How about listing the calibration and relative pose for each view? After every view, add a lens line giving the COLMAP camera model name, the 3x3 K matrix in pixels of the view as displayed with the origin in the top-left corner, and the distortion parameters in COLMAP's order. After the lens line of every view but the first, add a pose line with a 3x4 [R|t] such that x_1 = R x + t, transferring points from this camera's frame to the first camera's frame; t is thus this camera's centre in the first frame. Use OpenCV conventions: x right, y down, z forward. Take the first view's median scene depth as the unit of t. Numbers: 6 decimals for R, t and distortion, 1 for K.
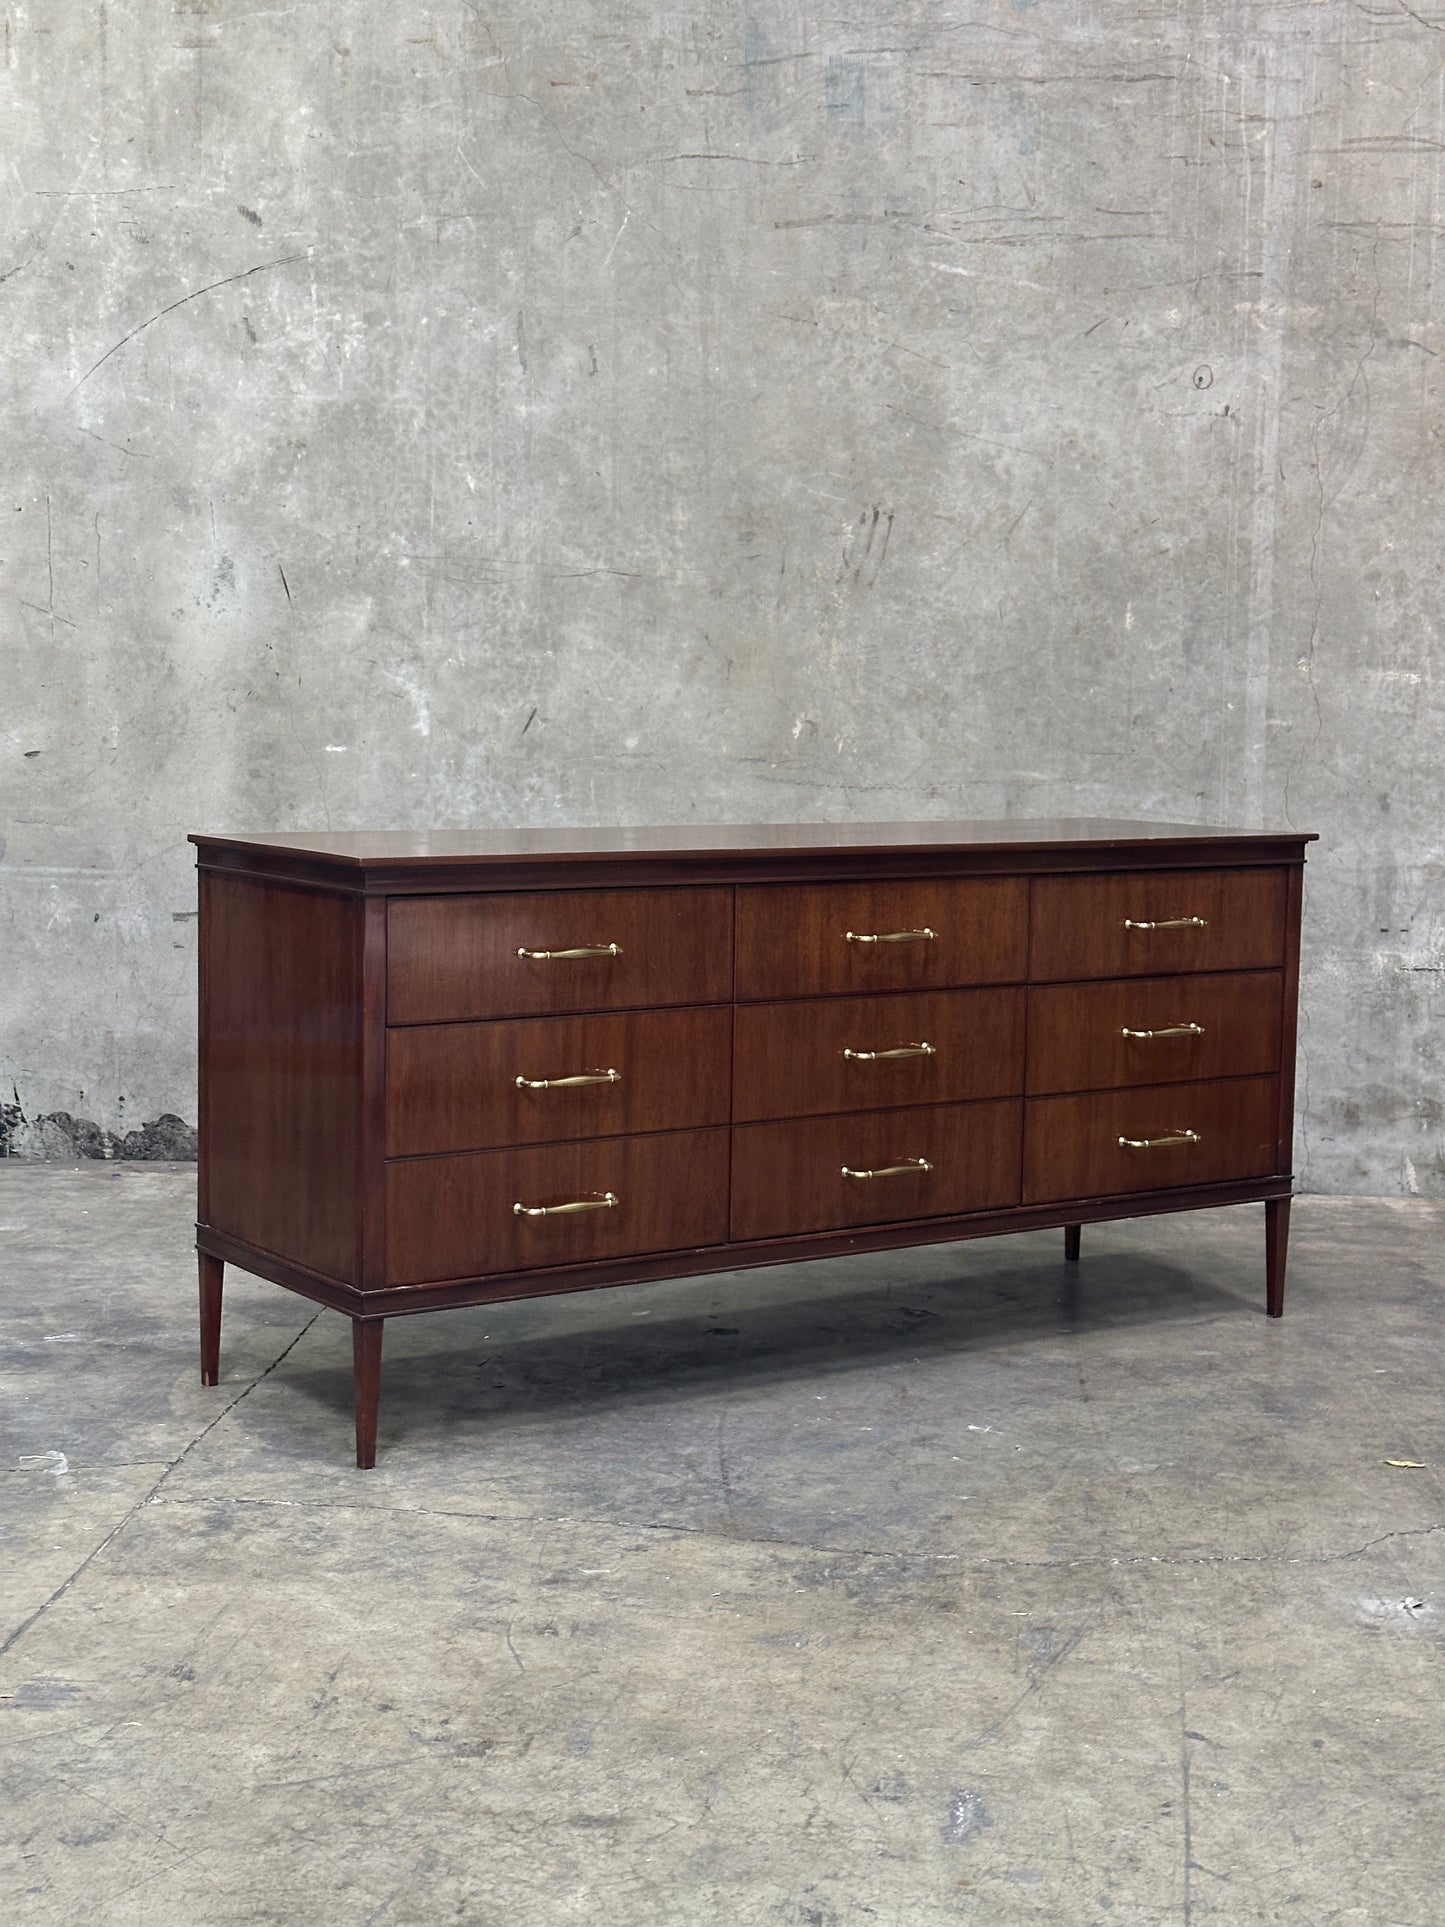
lens RADIAL K [[2683.1, 0, 709.2], [0, 2683.1, 943.3], [0, 0, 1]] dist [0.122838, 0.000000]
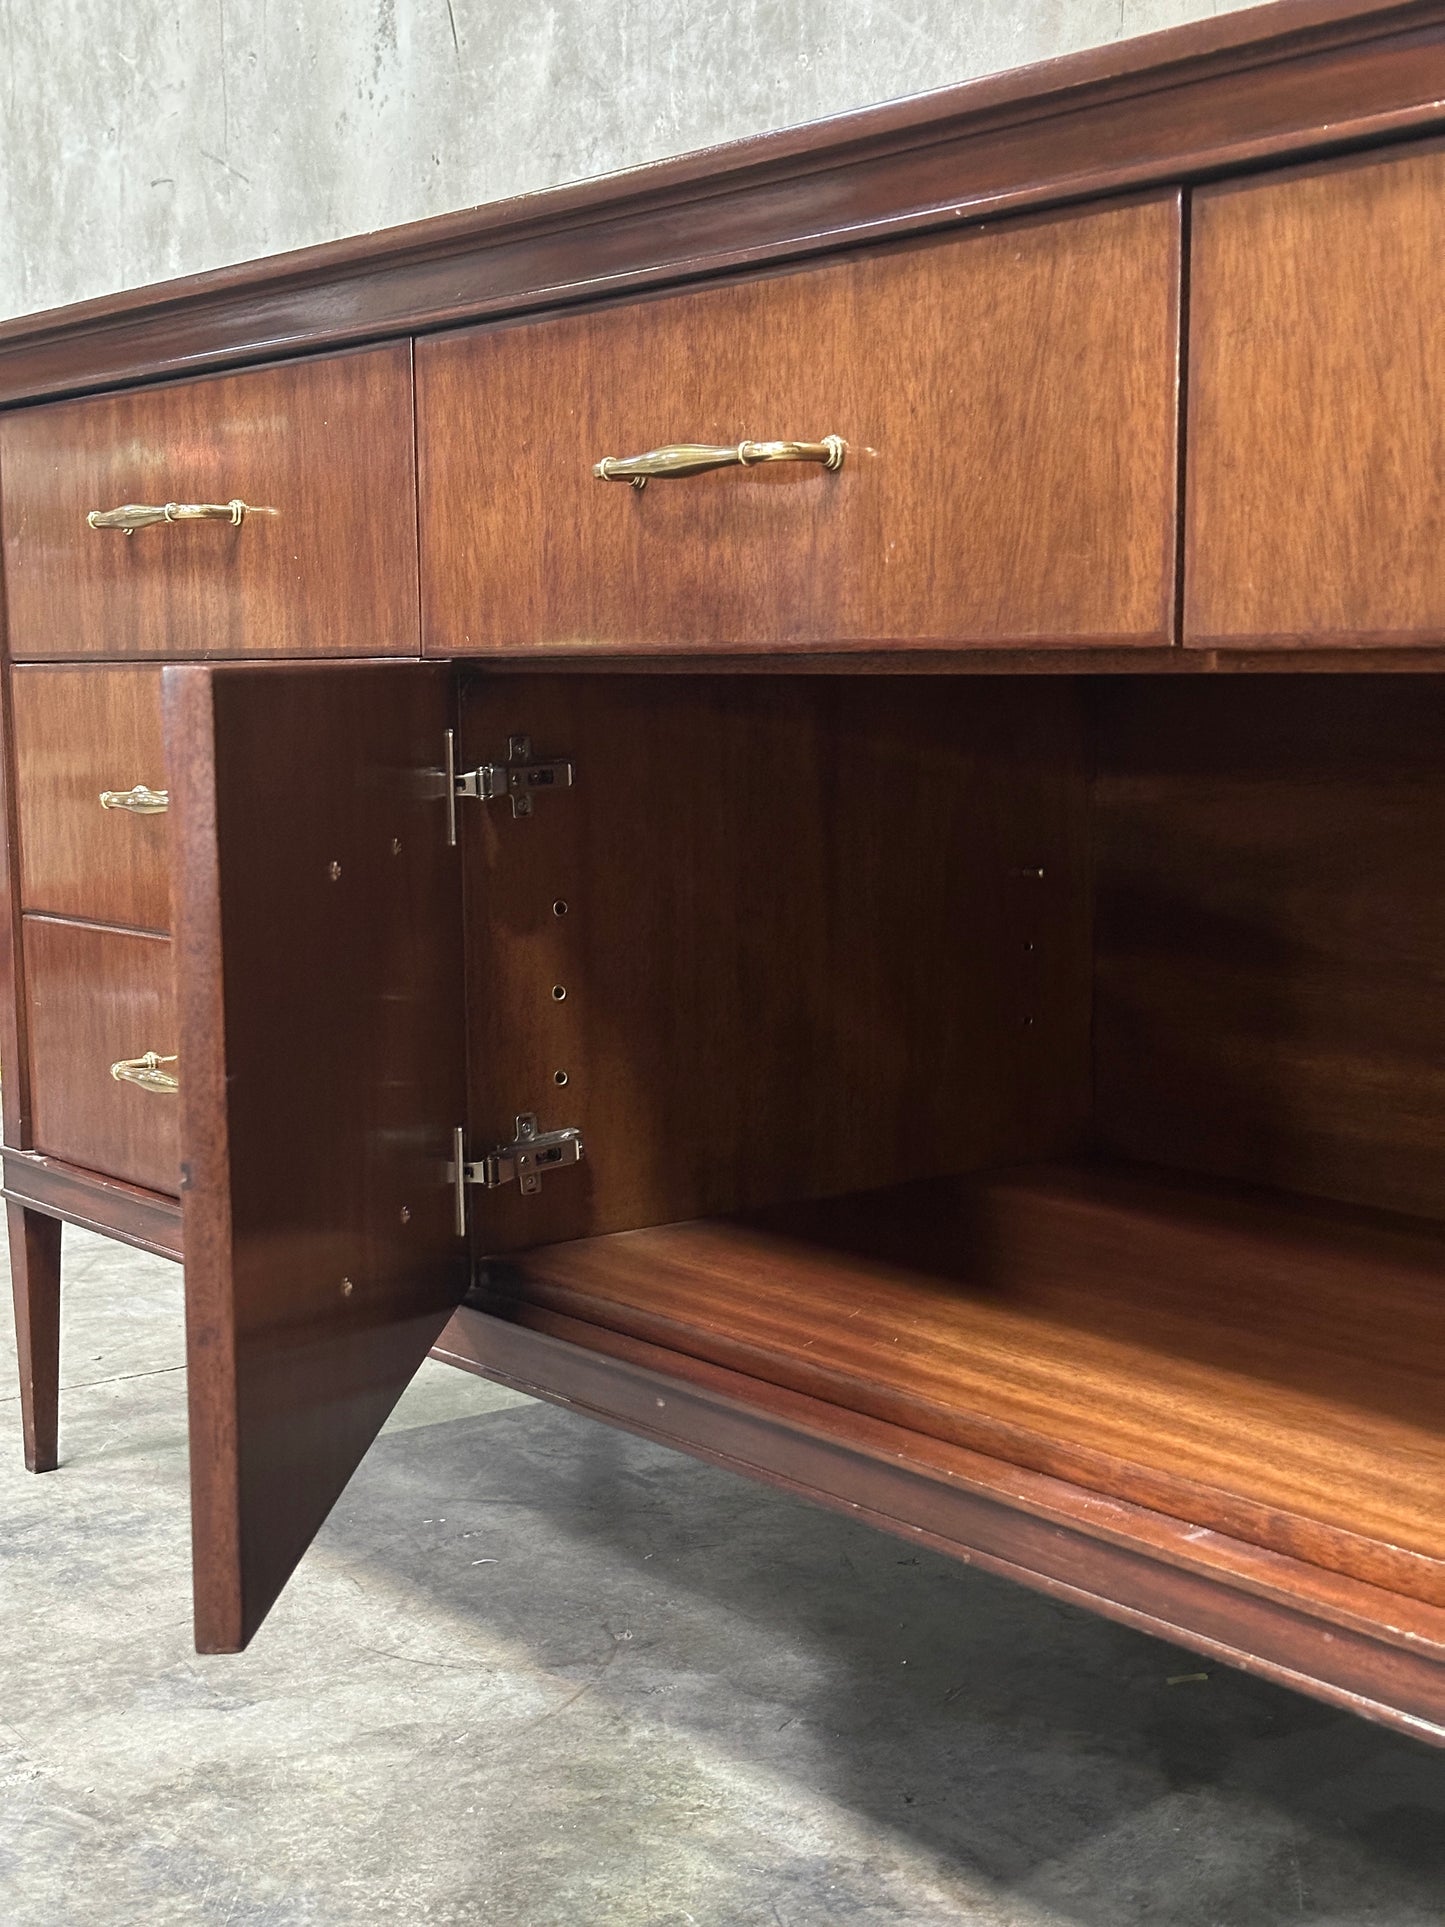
lens RADIAL K [[2683.1, 0, 737.8], [0, 2683.1, 976.9], [0, 0, 1]] dist [0.122838, 0.000000]
pose [[0.675688, 0.066383, -0.734193, 0.247302], [-0.060264, 0.997578, 0.034736, 0.016804], [0.734720, 0.020775, 0.678052, 0.725025]]
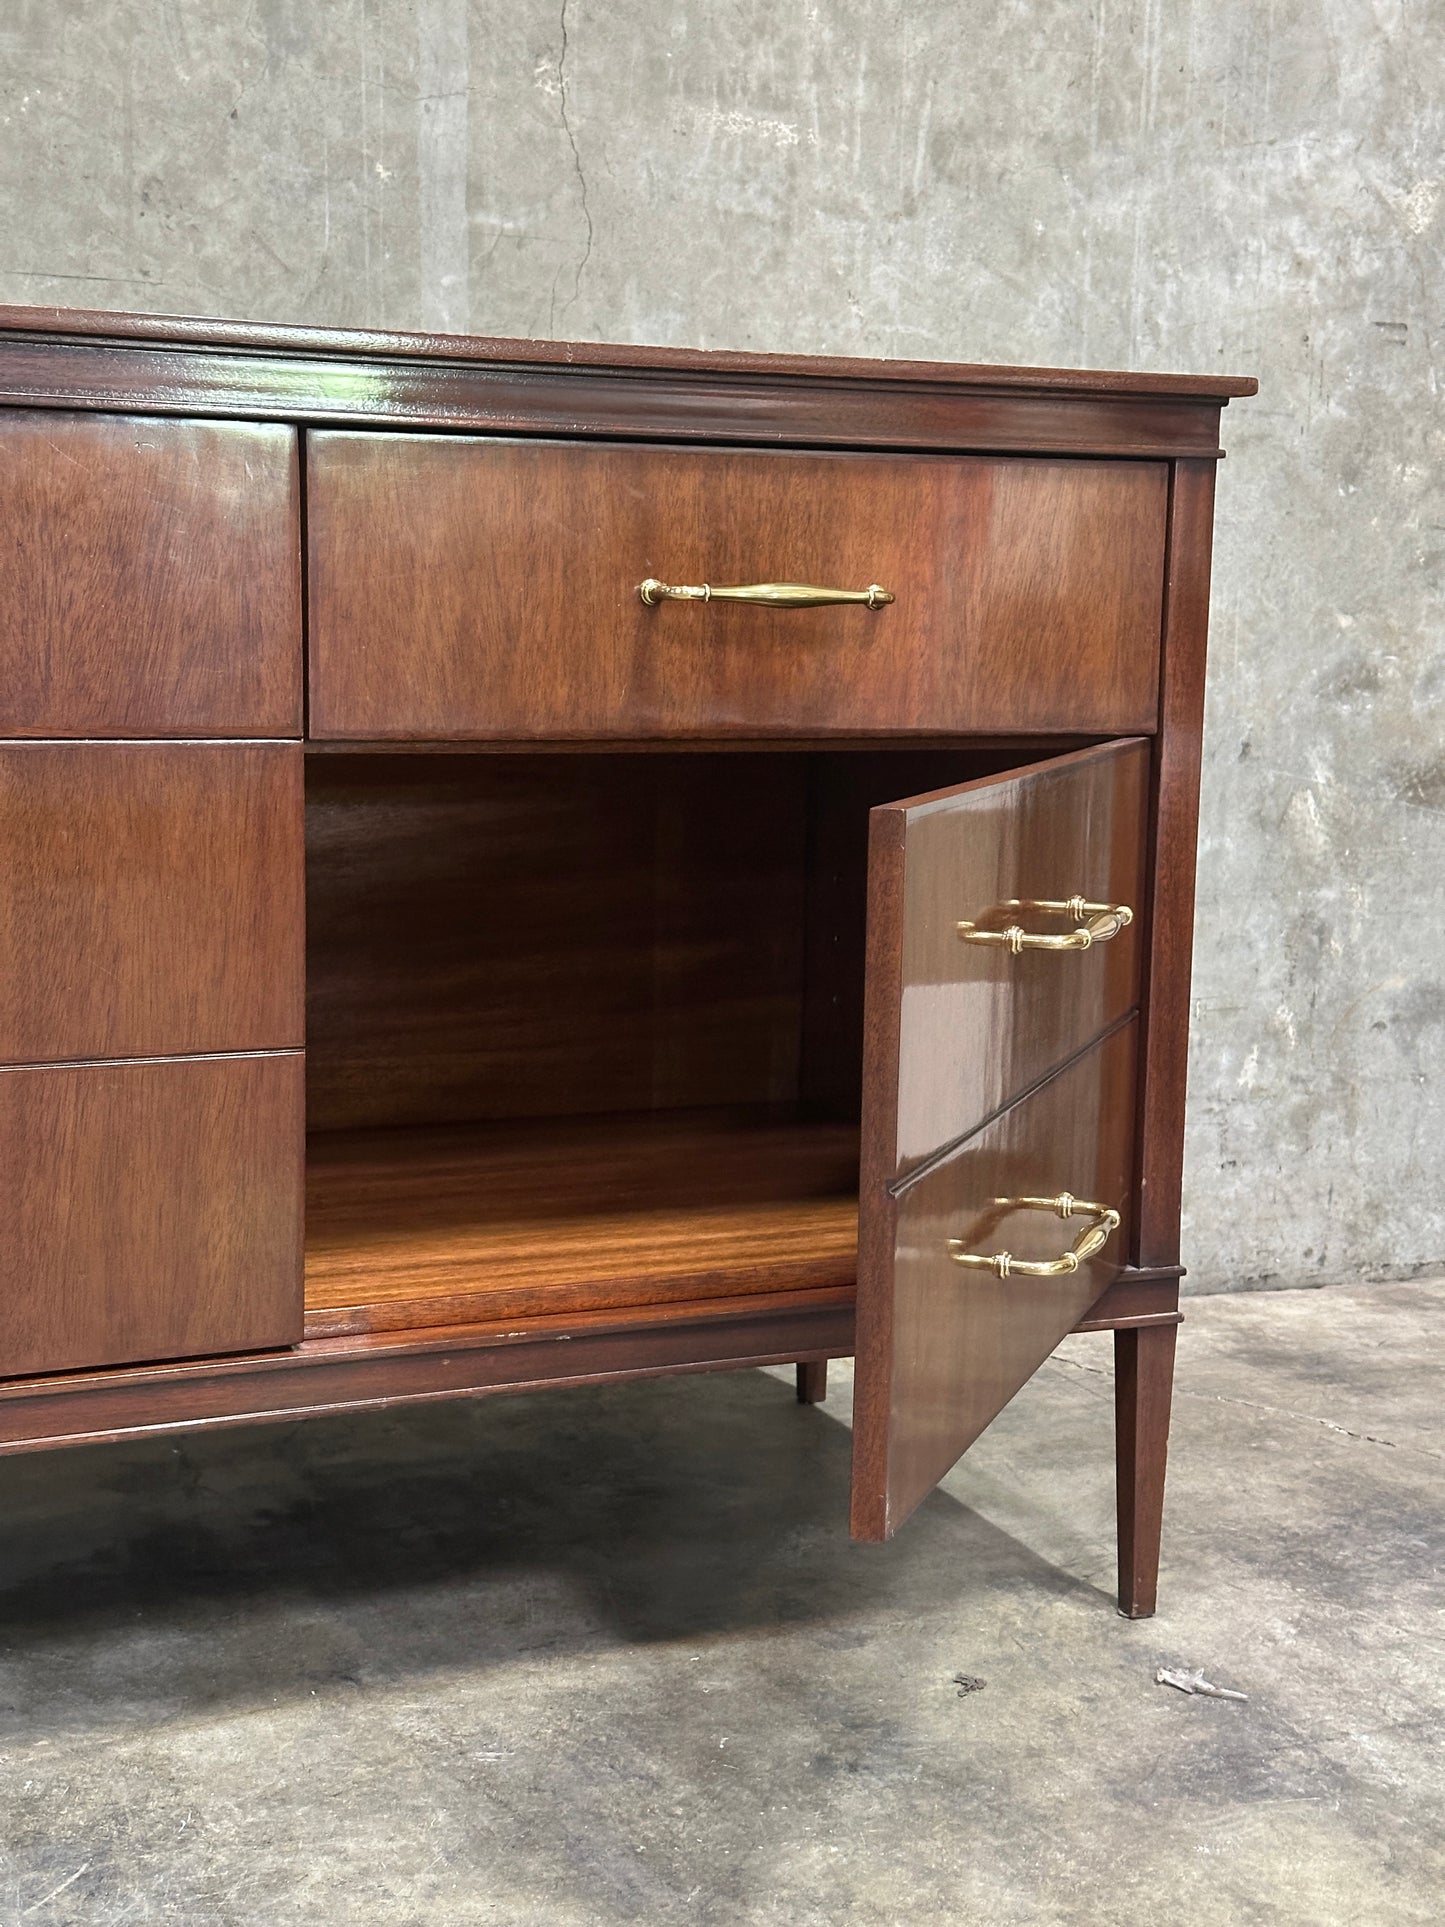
lens RADIAL K [[2683.1, 0, 714.1], [0, 2683.1, 964.9], [0, 0, 1]] dist [0.122838, 0.000000]
pose [[0.877890, -0.064254, 0.474531, 0.038750], [0.042873, 0.997524, 0.055753, 0.008298], [-0.476939, -0.028600, 0.878471, 0.616812]]
